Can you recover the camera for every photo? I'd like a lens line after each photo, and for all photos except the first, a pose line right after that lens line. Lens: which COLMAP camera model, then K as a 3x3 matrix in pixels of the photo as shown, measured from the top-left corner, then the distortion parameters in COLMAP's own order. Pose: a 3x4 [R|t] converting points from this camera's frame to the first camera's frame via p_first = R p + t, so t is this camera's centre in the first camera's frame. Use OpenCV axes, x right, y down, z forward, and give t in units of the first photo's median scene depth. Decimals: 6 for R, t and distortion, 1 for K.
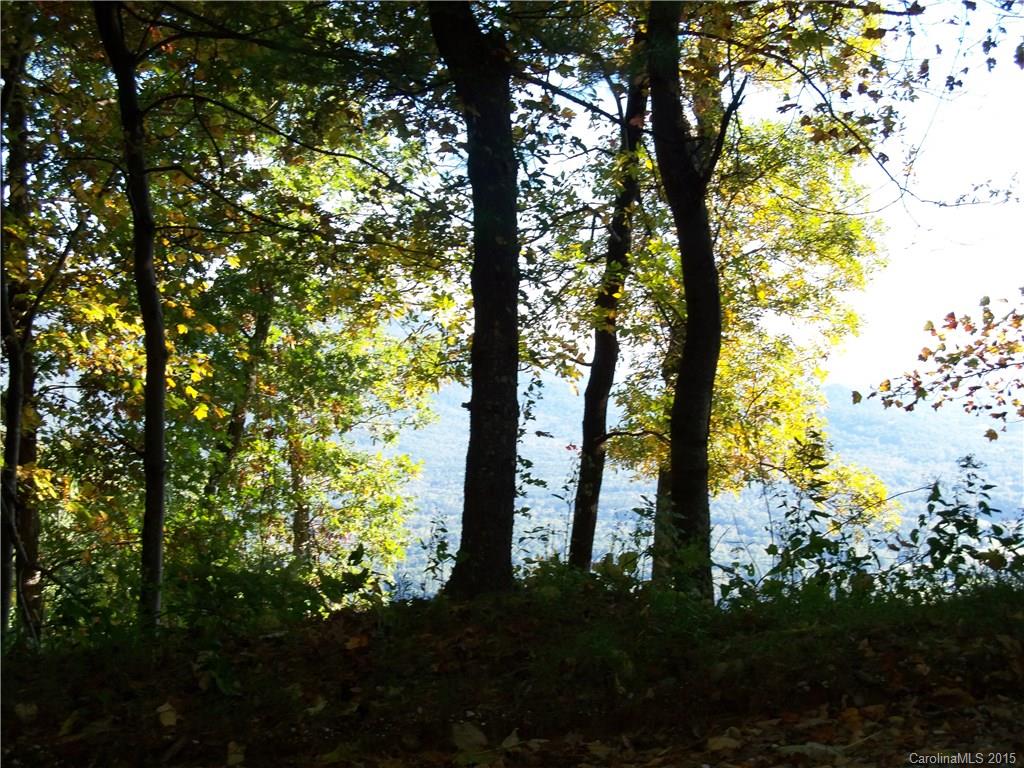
lens RADIAL K [[1774.6, 0, 512.3], [0, 1774.6, 388.0], [0, 0, 1]] dist [-0.131630, 0.000000]
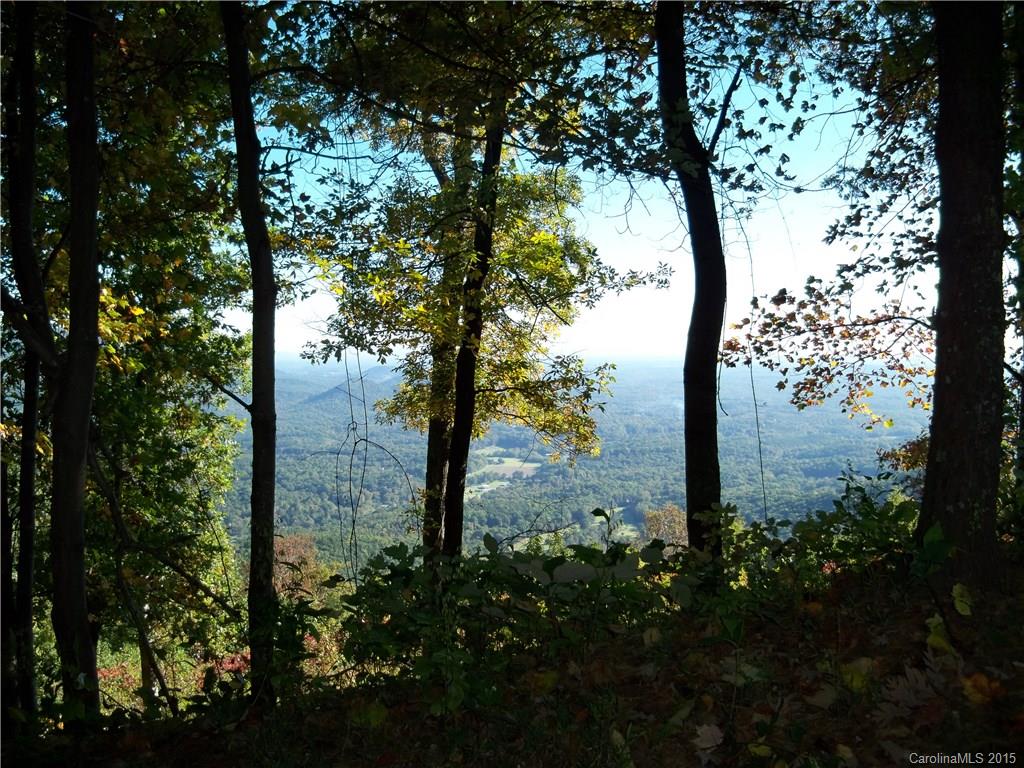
lens RADIAL K [[1073.9, 0, 508.9], [0, 1073.9, 386.9], [0, 0, 1]] dist [-0.117427, 0.000000]
pose [[0.963290, -0.019572, 0.267748, -0.151010], [0.016256, 0.999761, 0.014596, 0.014307], [-0.267969, -0.009708, 0.963379, 0.279543]]
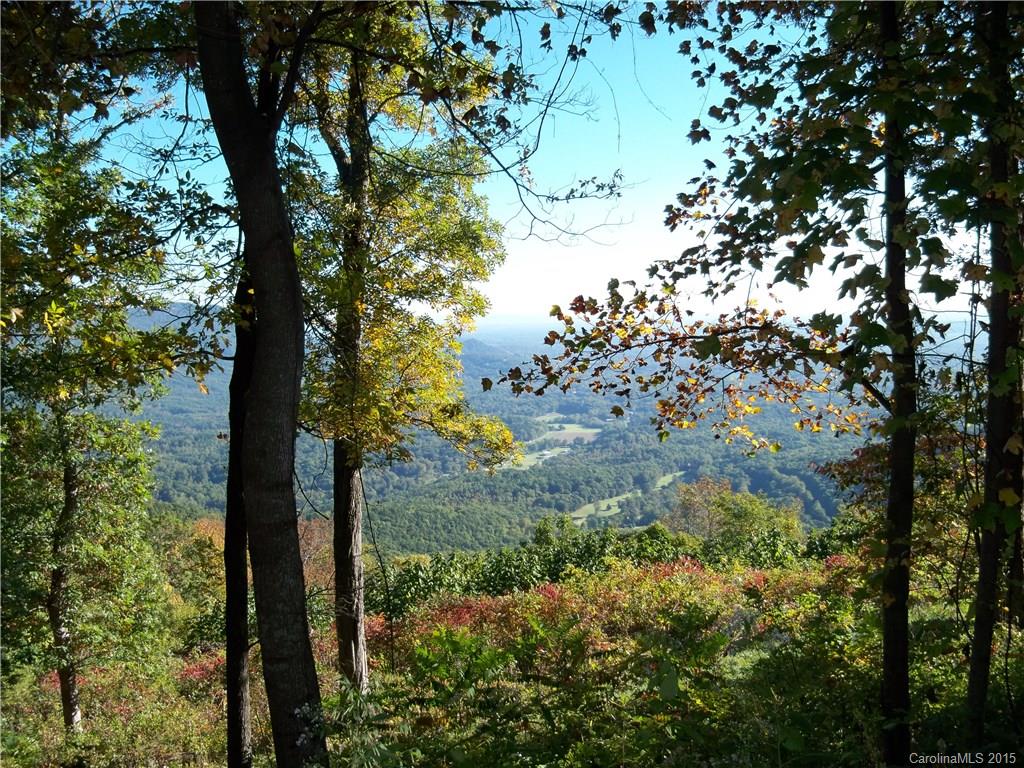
lens RADIAL K [[1073.9, 0, 512.6], [0, 1073.9, 383.9], [0, 0, 1]] dist [-0.117427, 0.000000]
pose [[0.974899, -0.052676, 0.216326, 0.076626], [0.044816, 0.998150, 0.041084, -0.019016], [-0.218090, -0.030358, 0.975456, 0.398217]]
